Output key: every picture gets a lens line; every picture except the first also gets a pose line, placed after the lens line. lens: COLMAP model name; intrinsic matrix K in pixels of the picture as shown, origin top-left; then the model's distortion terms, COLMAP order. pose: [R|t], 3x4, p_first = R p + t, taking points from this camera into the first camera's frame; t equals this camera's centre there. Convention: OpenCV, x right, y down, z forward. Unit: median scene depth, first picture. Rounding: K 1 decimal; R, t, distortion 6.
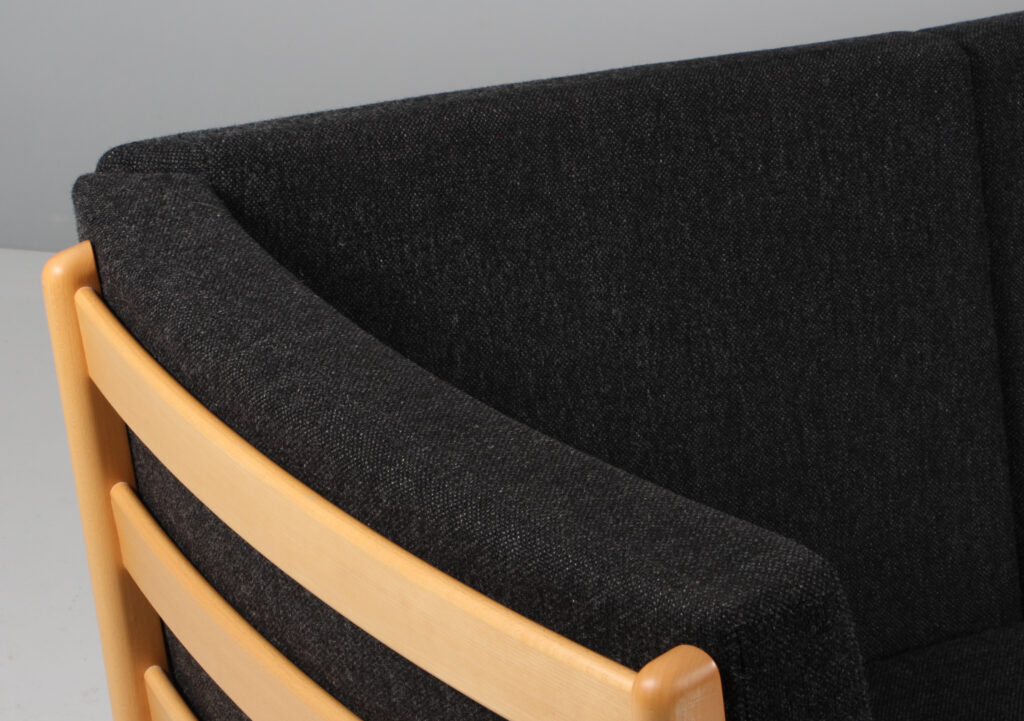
lens RADIAL K [[2987.1, 0, 428.2], [0, 2987.1, 358.3], [0, 0, 1]] dist [0.268381, 1.178844]
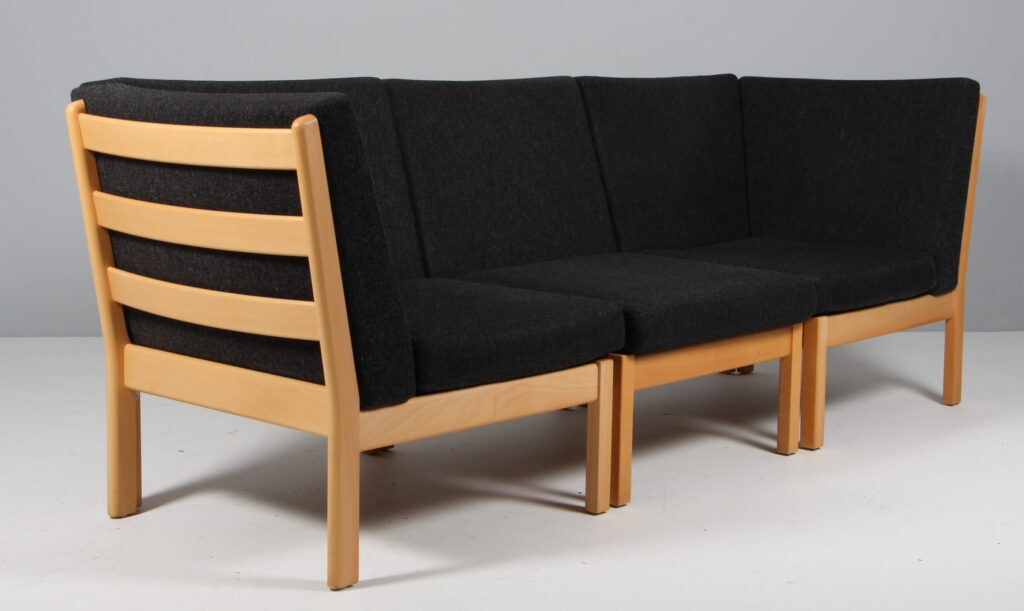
lens RADIAL K [[1703.0, 0, 527.6], [0, 1703.0, 264.6], [0, 0, 1]] dist [0.046883, 0.182543]
pose [[0.967621, -0.065882, 0.243660, -0.099455], [0.120389, 0.968919, -0.216108, 0.466393], [-0.221849, 0.238444, 0.945477, -0.534346]]
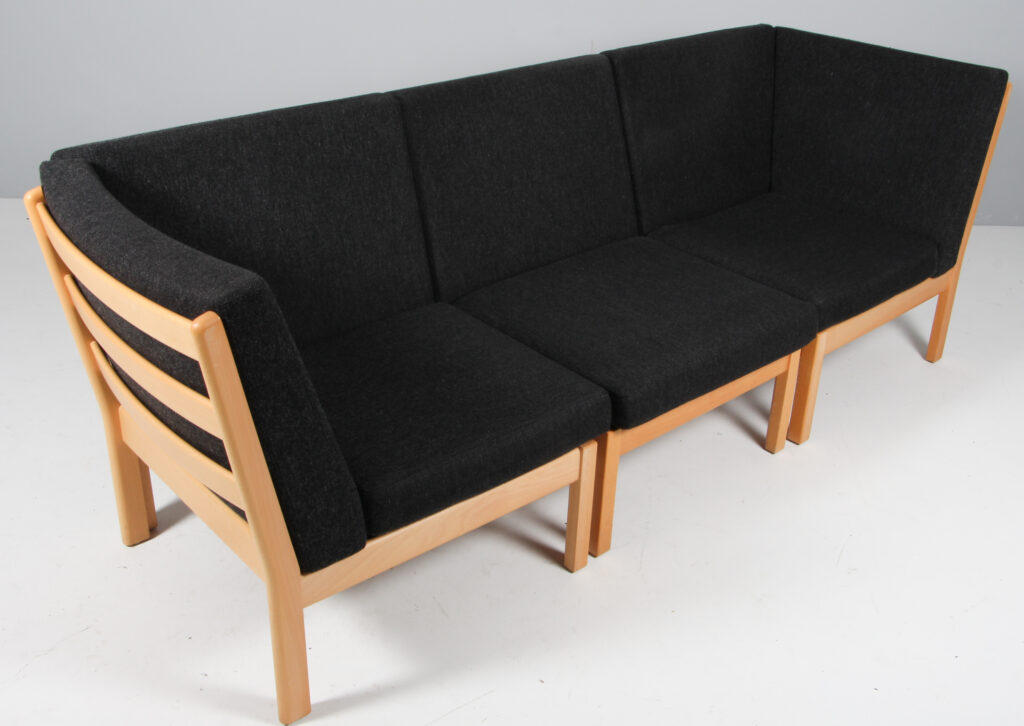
lens RADIAL K [[1121.3, 0, 512.0], [0, 1121.3, 363.0], [0, 0, 1]] dist [-0.130654, 0.153878]
pose [[0.990452, -0.076873, 0.114436, 0.163940], [0.063301, 0.991013, 0.117840, 0.026600], [-0.122466, -0.109471, 0.986417, -0.039187]]
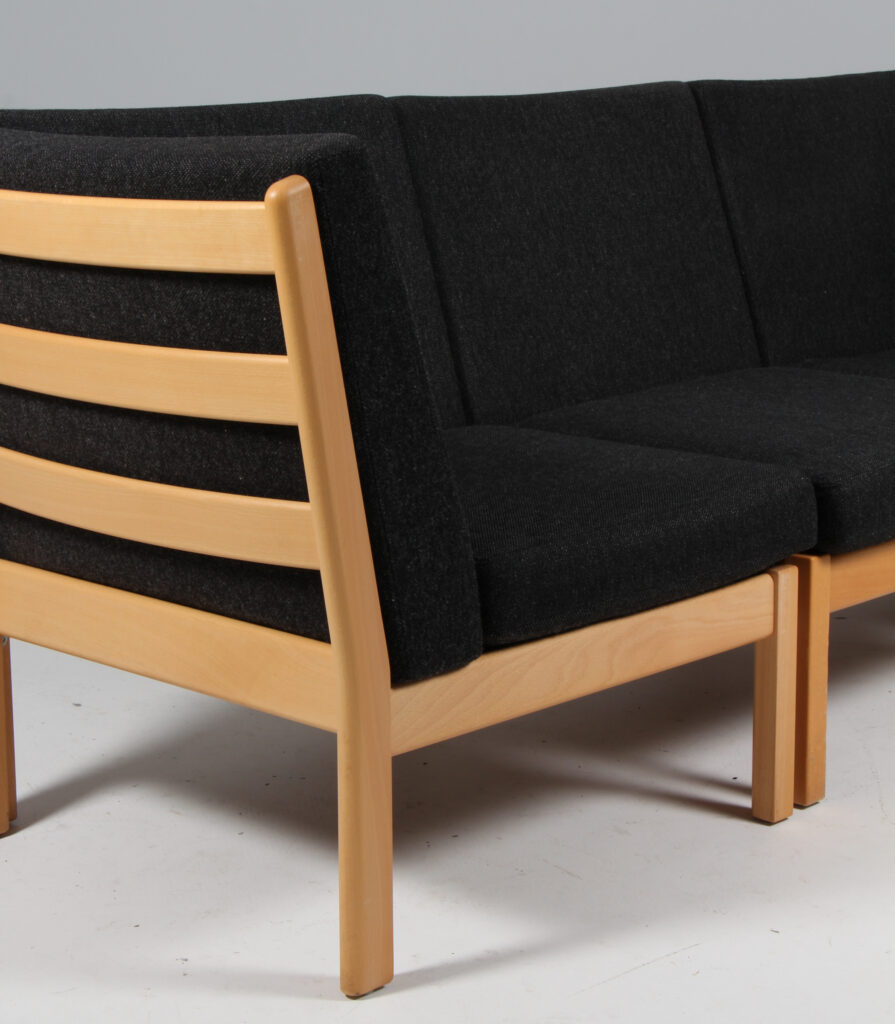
lens RADIAL K [[2289.2, 0, 444.7], [0, 2289.2, 445.9], [0, 0, 1]] dist [0.103077, 0.418335]
pose [[0.973409, -0.097728, 0.207182, -0.088395], [0.133923, 0.976548, -0.168577, 0.343799], [-0.185848, 0.191841, 0.963669, -0.235433]]
